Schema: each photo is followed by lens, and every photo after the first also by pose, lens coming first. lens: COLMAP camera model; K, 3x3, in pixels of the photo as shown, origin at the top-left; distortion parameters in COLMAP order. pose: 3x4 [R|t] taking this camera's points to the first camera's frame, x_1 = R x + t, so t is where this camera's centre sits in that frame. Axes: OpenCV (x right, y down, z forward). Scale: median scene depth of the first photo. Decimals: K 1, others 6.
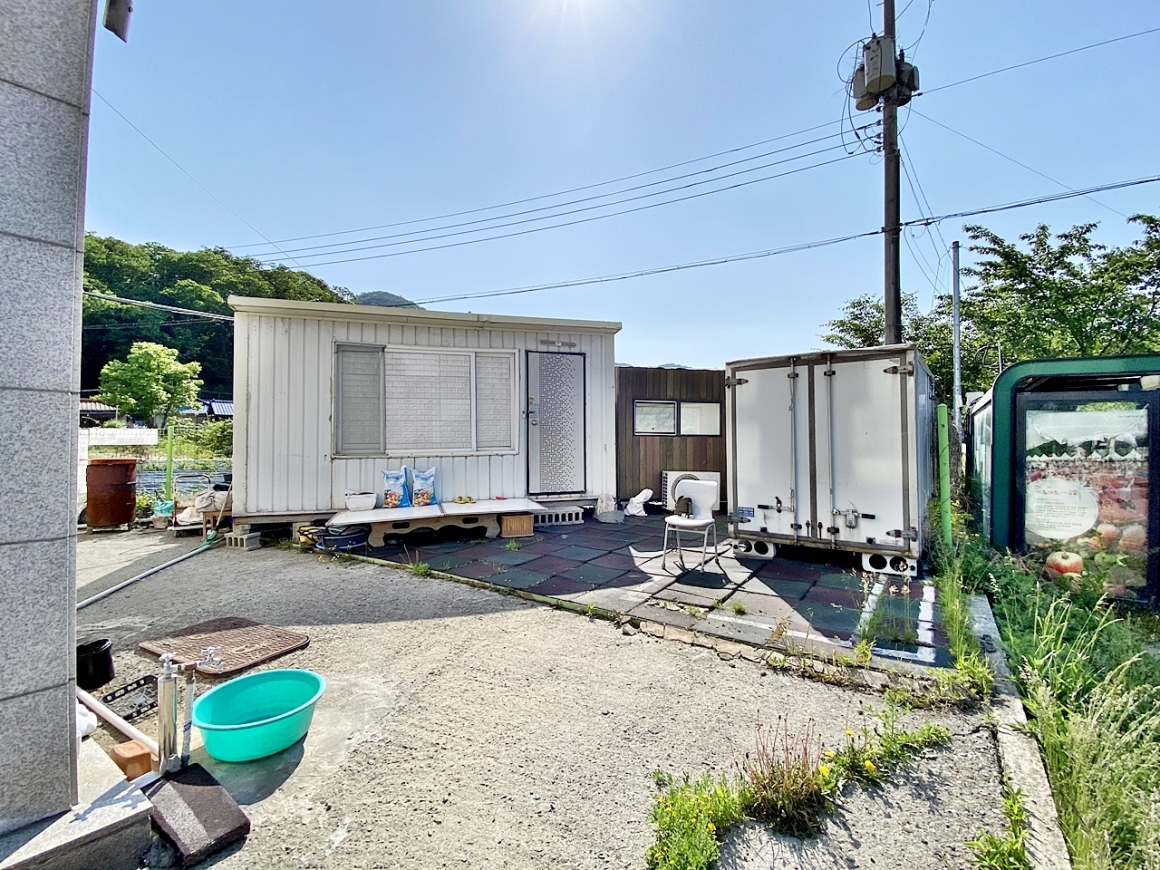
lens RADIAL K [[530.7, 0, 580.0], [0, 530.7, 435.0], [0, 0, 1]] dist [0.031045, -0.029275]
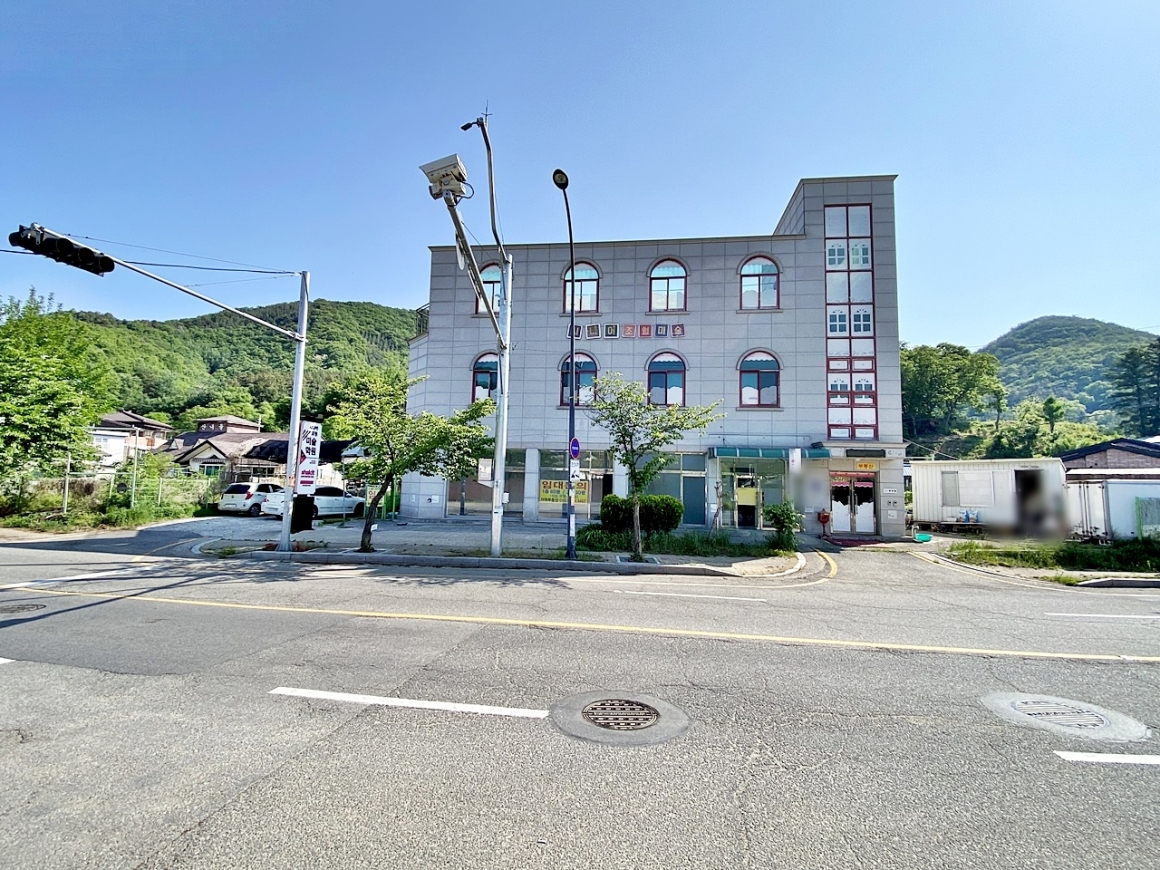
lens RADIAL K [[530.7, 0, 580.0], [0, 530.7, 435.0], [0, 0, 1]] dist [0.031045, -0.029275]
pose [[0.463899, -0.072634, -0.882905, 1.432591], [-0.010449, 0.996115, -0.087438, -0.080509], [0.885827, 0.049788, 0.461338, -2.500149]]
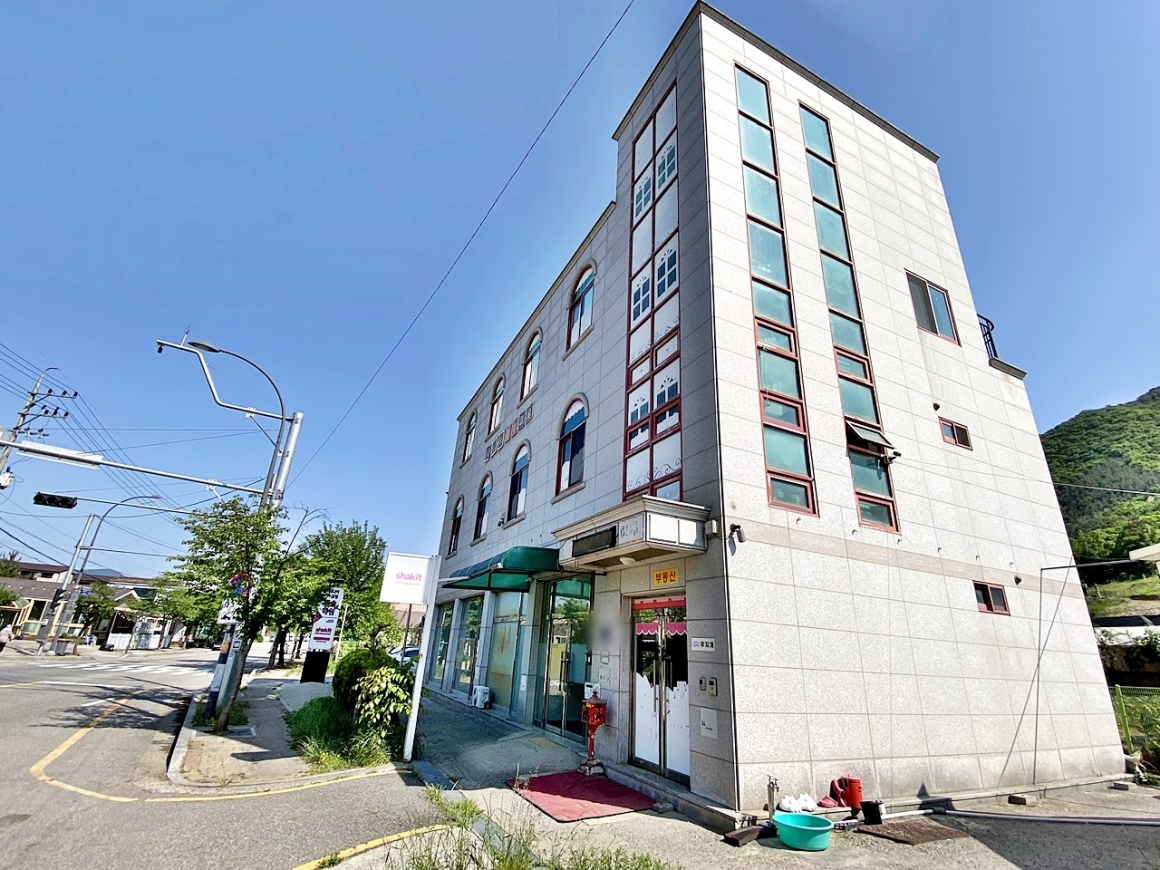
lens RADIAL K [[530.7, 0, 580.0], [0, 530.7, 435.0], [0, 0, 1]] dist [0.031045, -0.029275]
pose [[-0.484512, -0.360372, -0.797107, 0.709795], [-0.044744, 0.920221, -0.388834, -0.014027], [0.873639, -0.152729, -0.461983, 0.508568]]
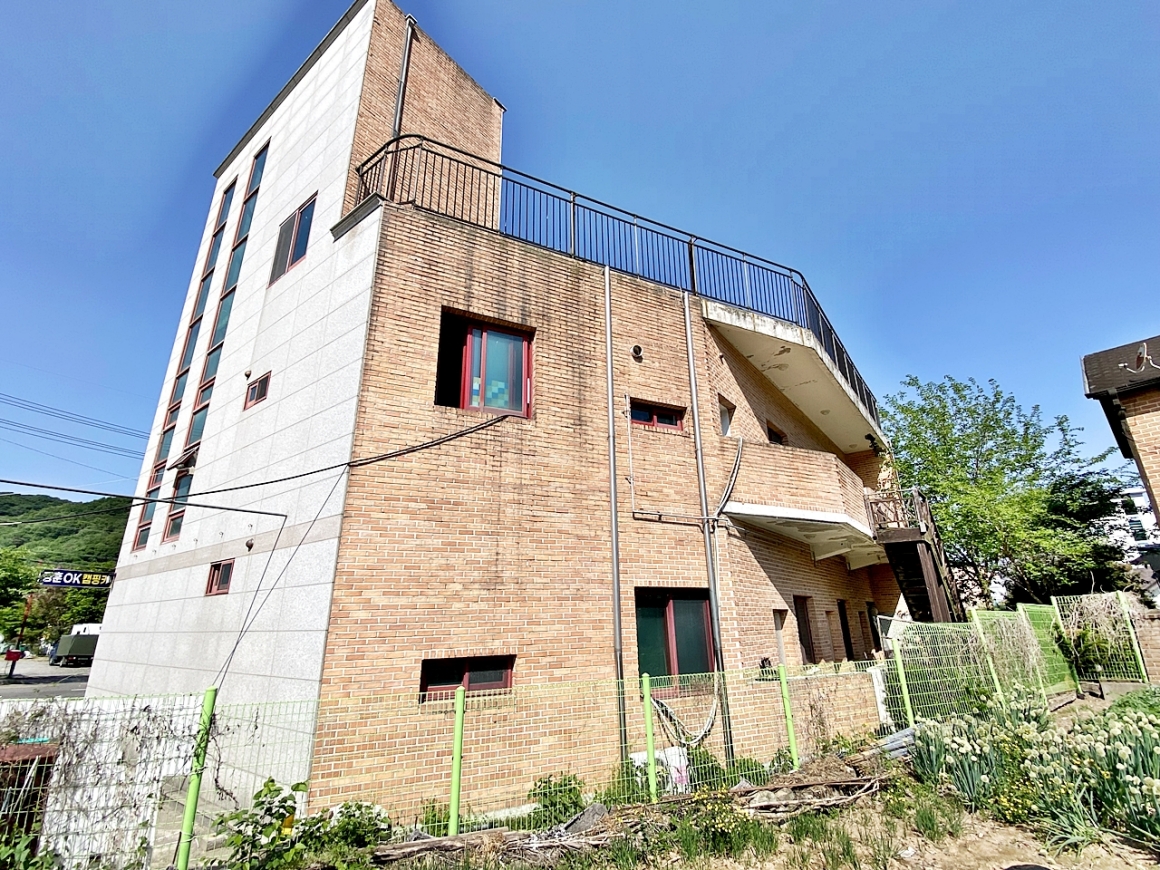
lens RADIAL K [[530.7, 0, 580.0], [0, 530.7, 435.0], [0, 0, 1]] dist [0.031045, -0.029275]
pose [[-0.998899, 0.032694, 0.033637, -1.727022], [0.019273, 0.939813, -0.341144, -0.074076], [-0.042766, -0.340121, -0.939409, 1.853135]]
